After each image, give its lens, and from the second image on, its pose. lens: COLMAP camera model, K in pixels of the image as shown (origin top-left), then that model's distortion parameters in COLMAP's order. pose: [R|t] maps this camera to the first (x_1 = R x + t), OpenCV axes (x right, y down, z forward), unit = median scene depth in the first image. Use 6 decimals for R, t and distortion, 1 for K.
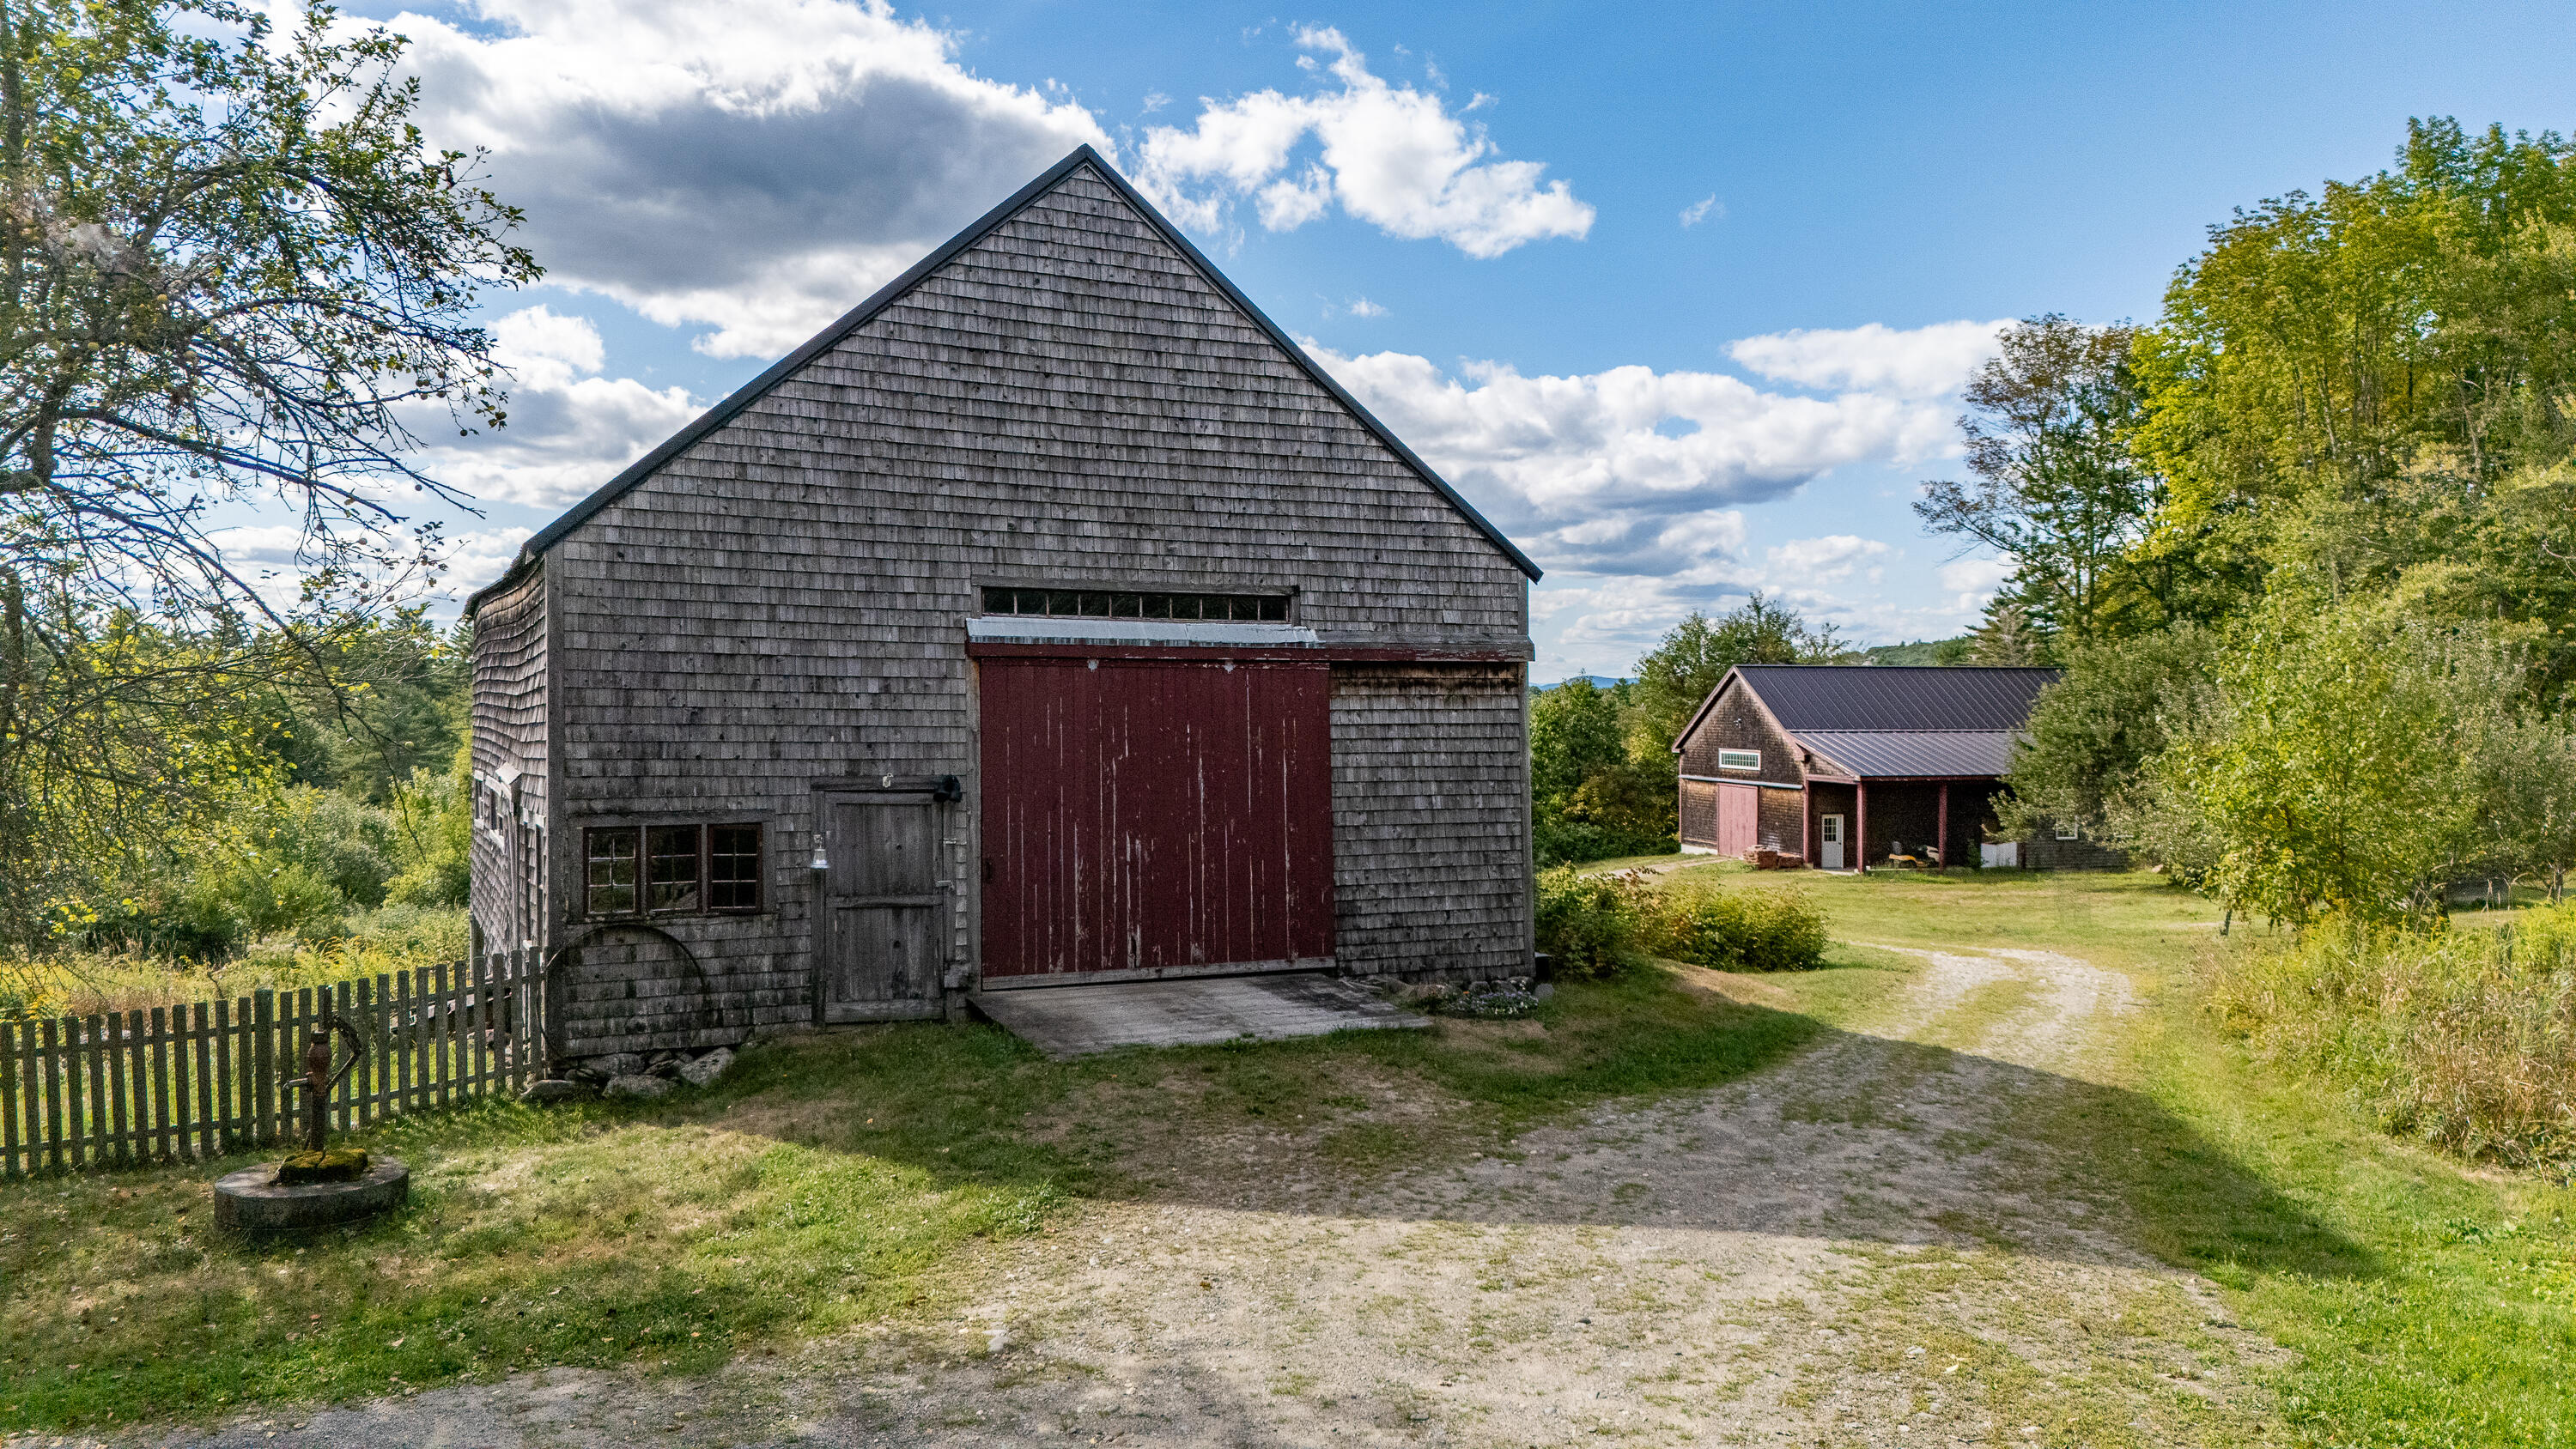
lens RADIAL K [[1878.7, 0, 1271.7], [0, 1878.7, 731.0], [0, 0, 1]] dist [0.062903, -0.003517]
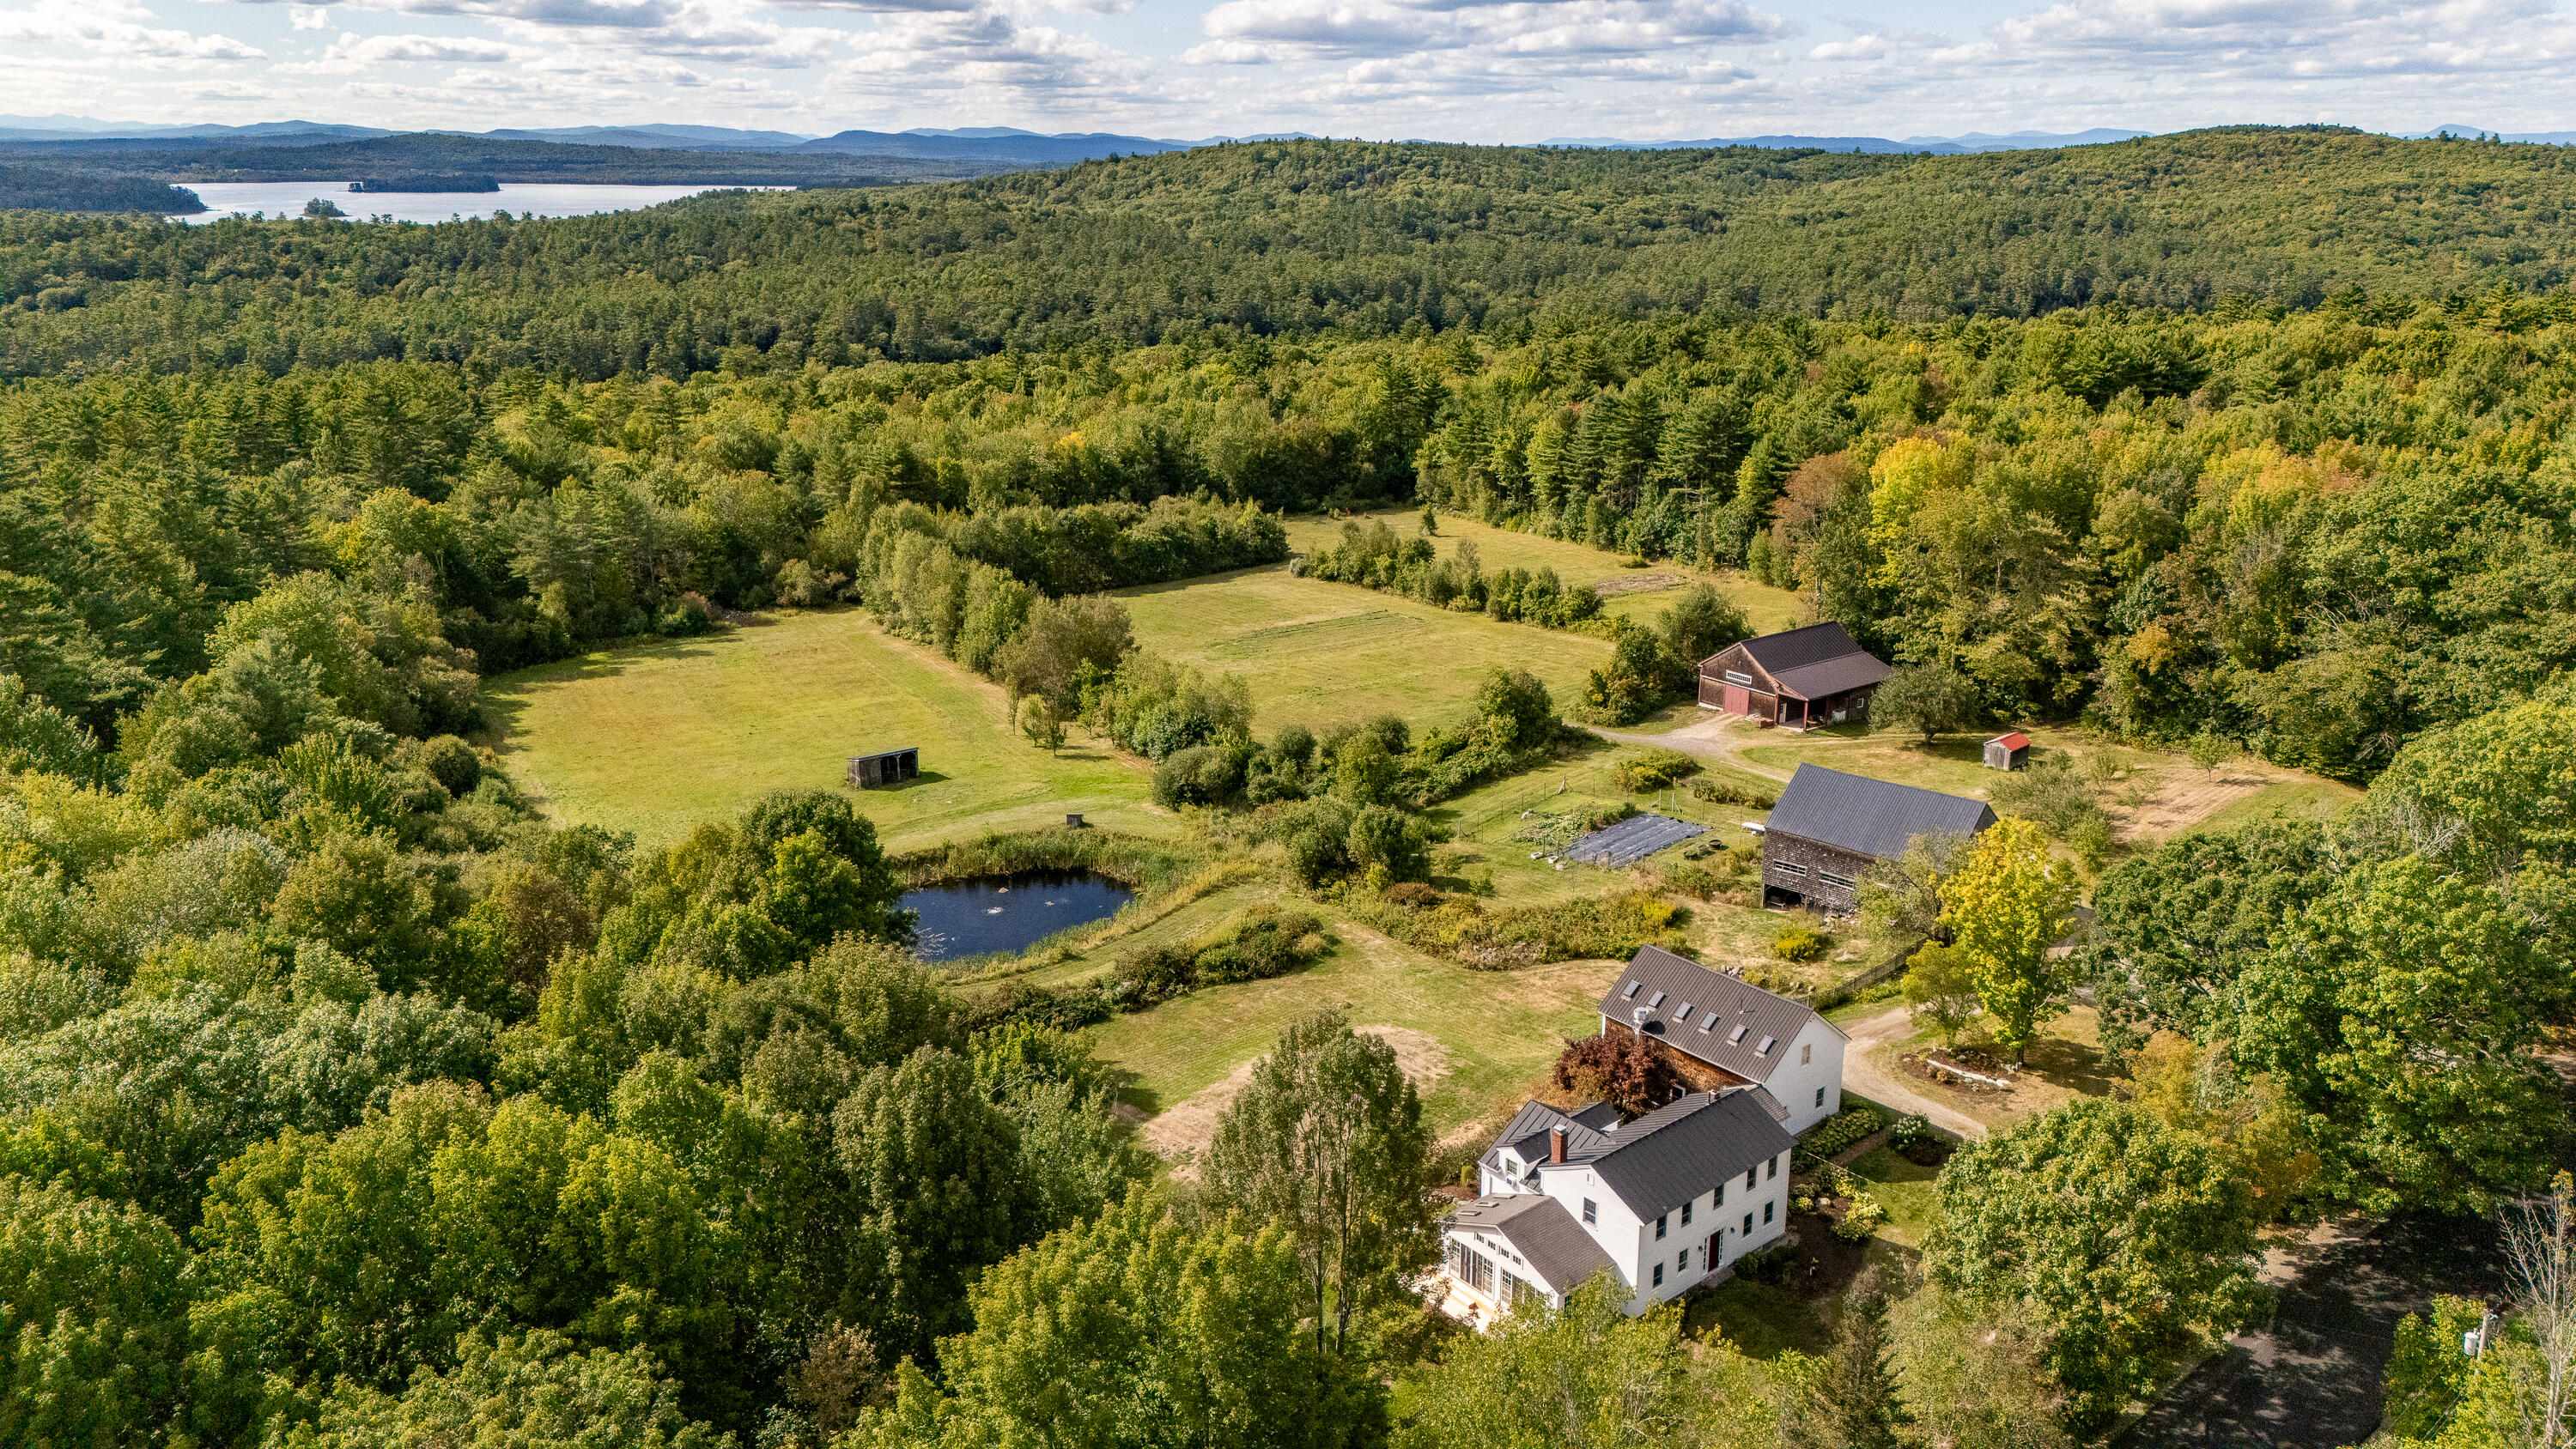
lens RADIAL K [[1878.7, 0, 1291.3], [0, 1878.7, 730.8], [0, 0, 1]] dist [0.062903, -0.003517]
pose [[0.927460, -0.108735, 0.357764, -1.250210], [0.006003, 0.960992, 0.276511, -0.631233], [-0.373874, -0.254305, 0.891934, -1.087998]]
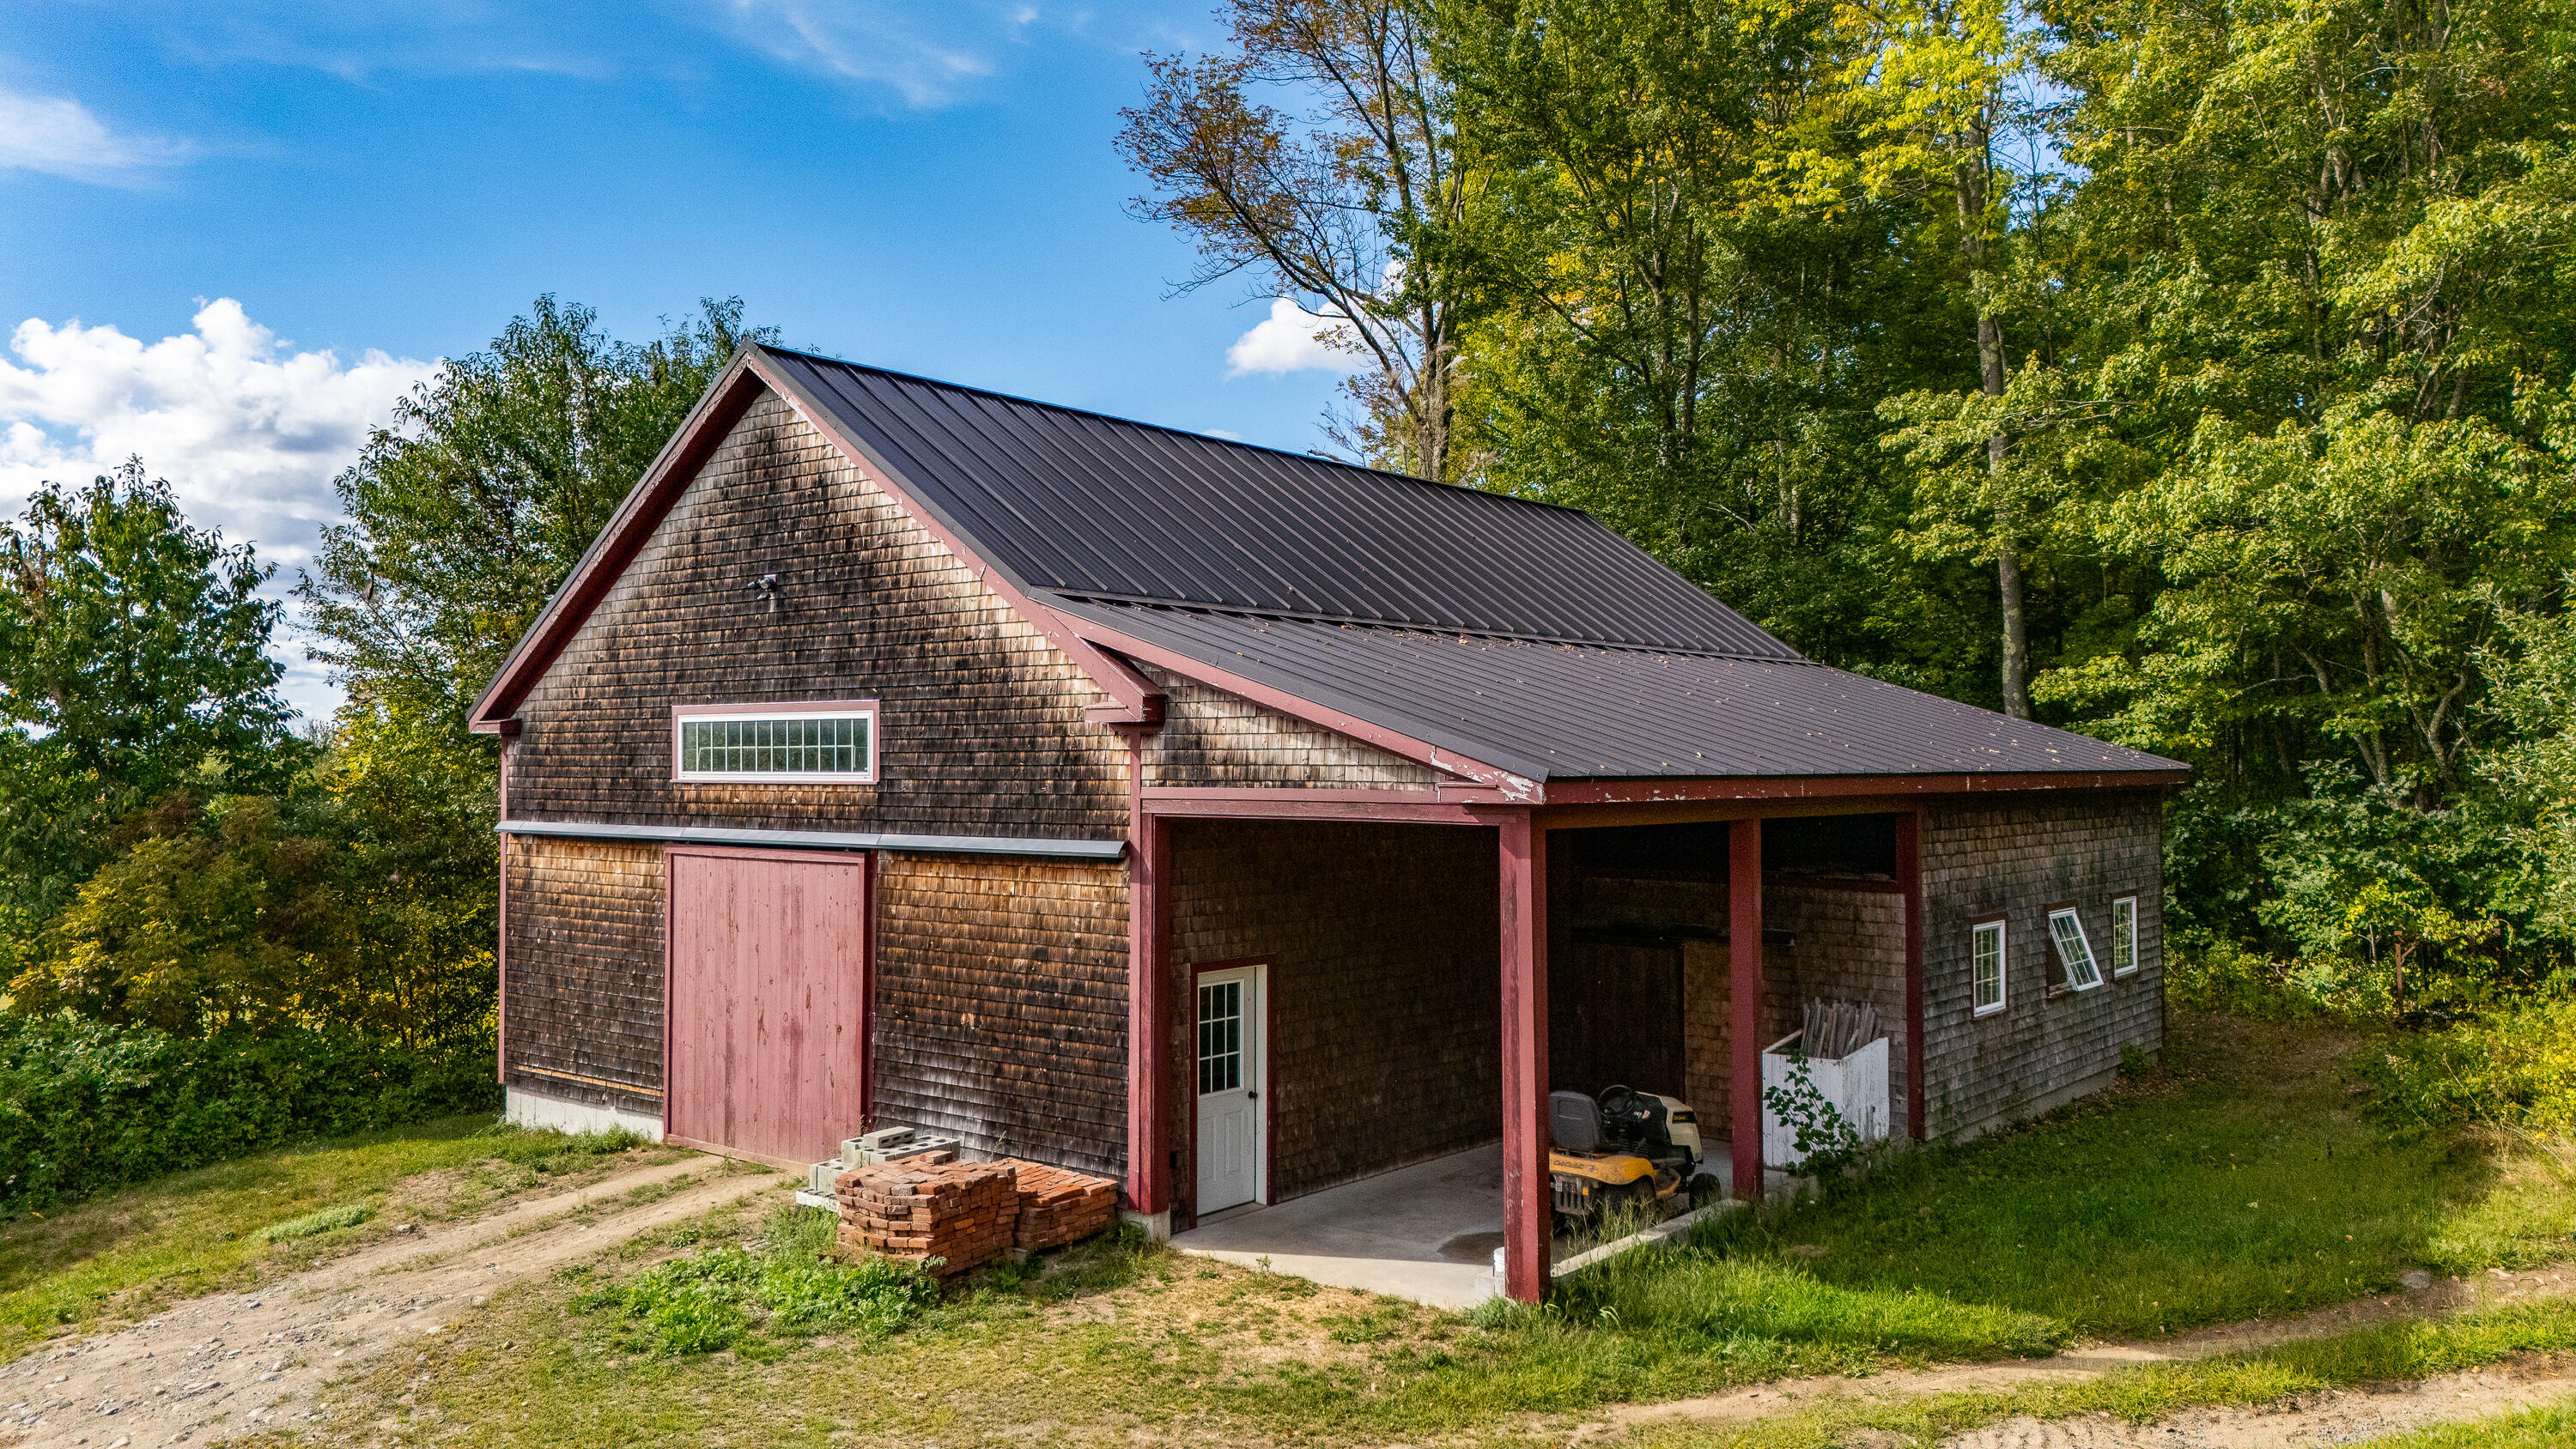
lens RADIAL K [[1878.7, 0, 1268.1], [0, 1878.7, 732.8], [0, 0, 1]] dist [0.062903, -0.003517]
pose [[0.825400, 0.009388, 0.564470, 0.165184], [0.011427, 0.999379, -0.033330, 0.022273], [-0.564433, 0.033960, 0.824780, 0.768065]]
